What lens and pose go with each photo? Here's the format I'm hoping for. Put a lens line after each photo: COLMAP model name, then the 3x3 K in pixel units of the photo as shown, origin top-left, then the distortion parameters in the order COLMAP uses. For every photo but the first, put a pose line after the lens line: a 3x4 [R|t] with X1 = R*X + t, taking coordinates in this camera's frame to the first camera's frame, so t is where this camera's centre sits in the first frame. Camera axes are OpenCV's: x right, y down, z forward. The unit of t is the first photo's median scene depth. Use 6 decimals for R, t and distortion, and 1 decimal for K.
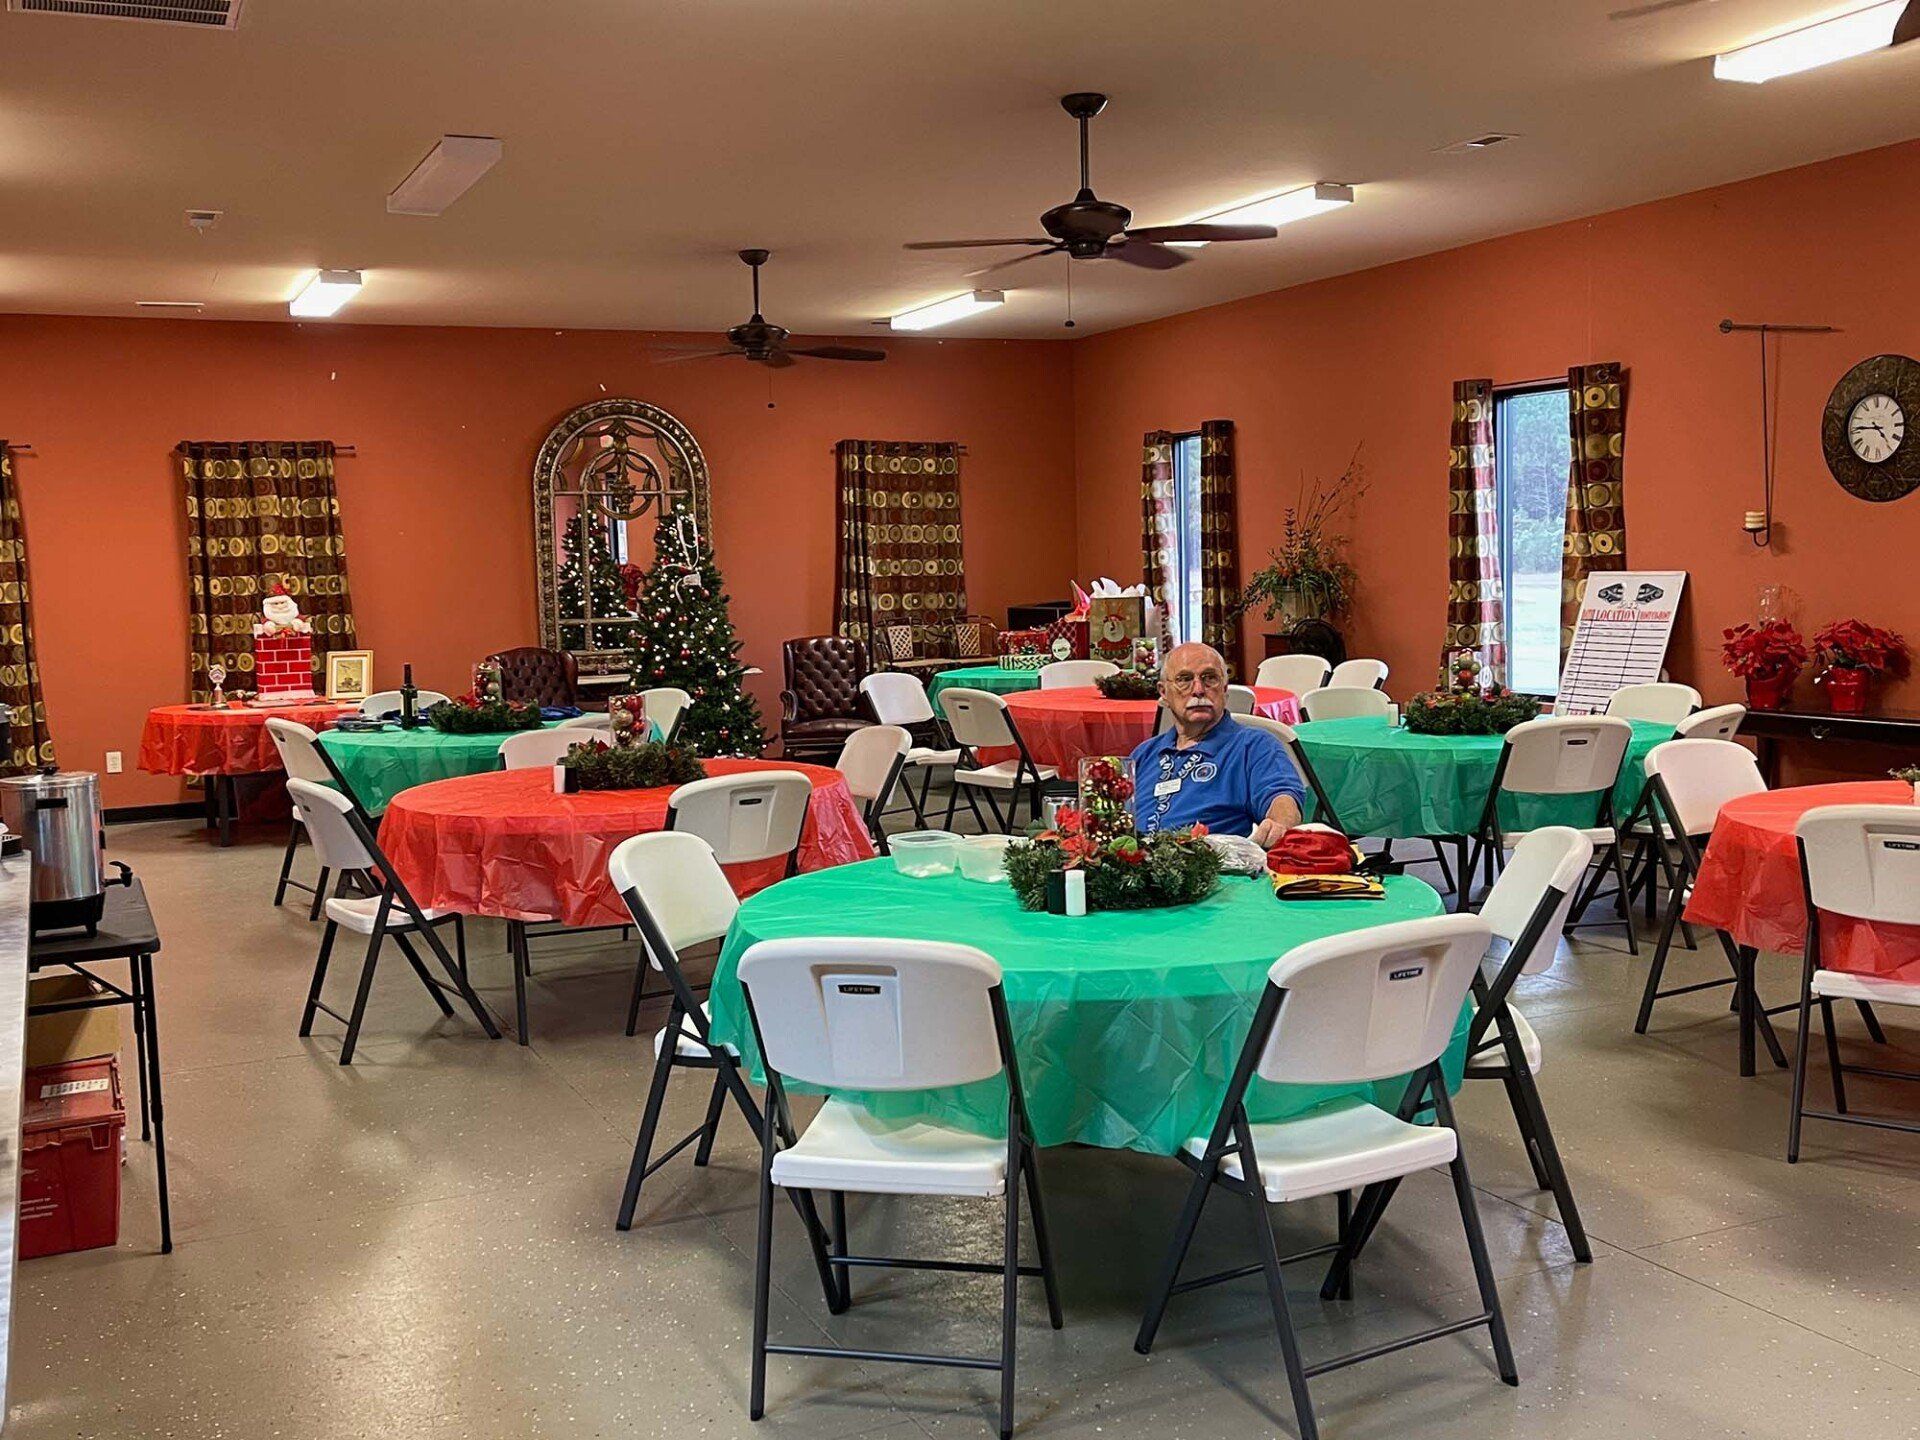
lens RADIAL K [[1762.8, 0, 960.0], [0, 1762.8, 720.0], [0, 0, 1]] dist [0.056120, -0.003773]
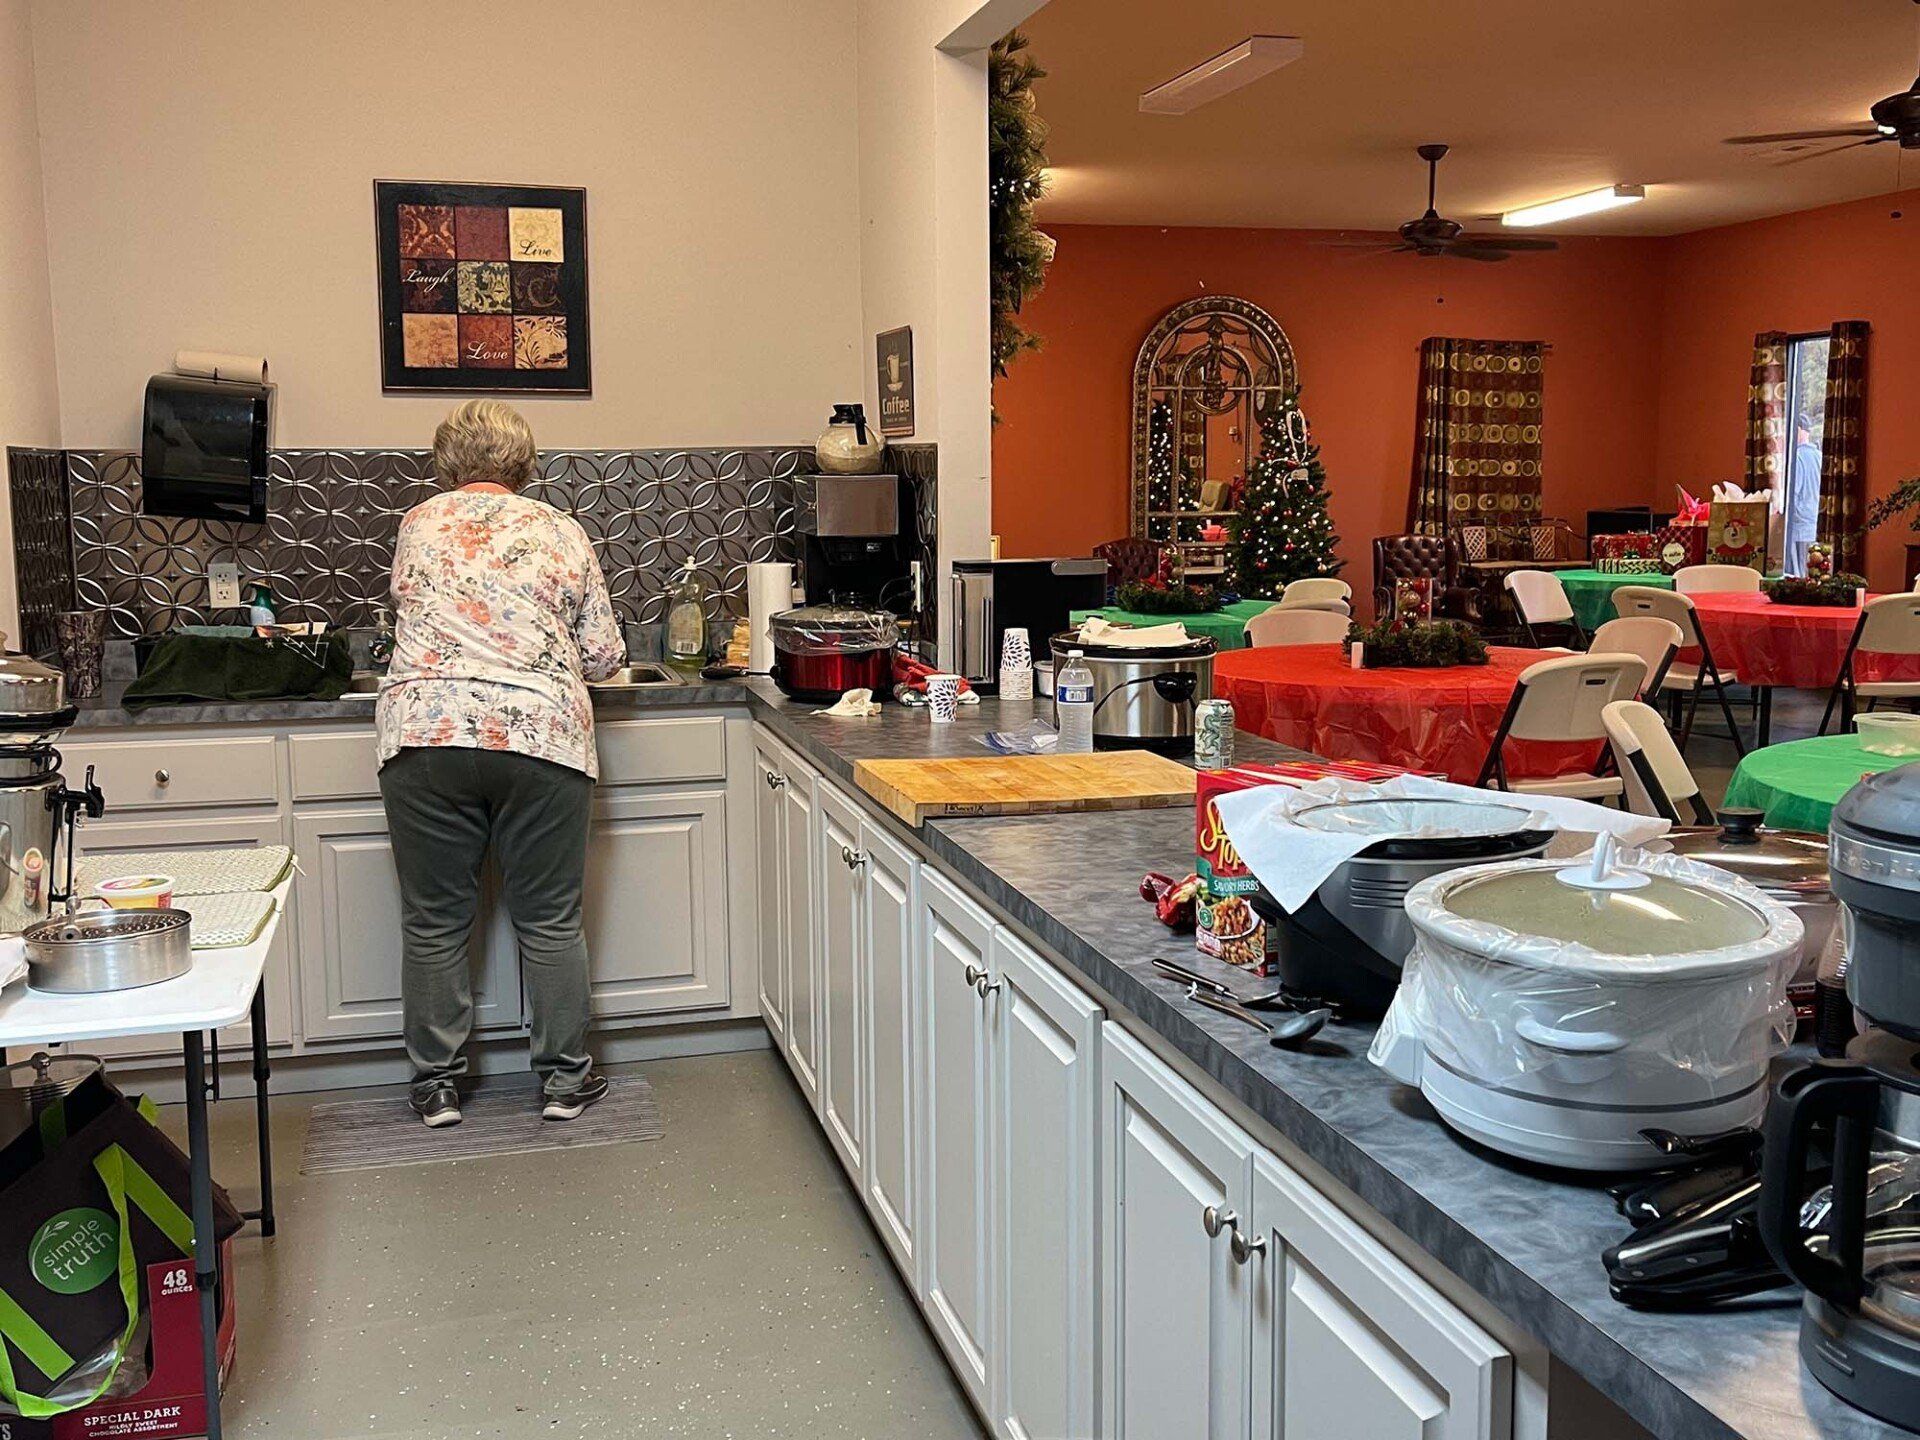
lens RADIAL K [[1772.5, 0, 960.0], [0, 1772.5, 720.0], [0, 0, 1]] dist [0.004445, -0.125672]
pose [[0.979374, 0.046721, -0.196579, -0.127029], [-0.036450, 0.997790, 0.055548, 0.011166], [0.198740, -0.047237, 0.978913, -0.040453]]
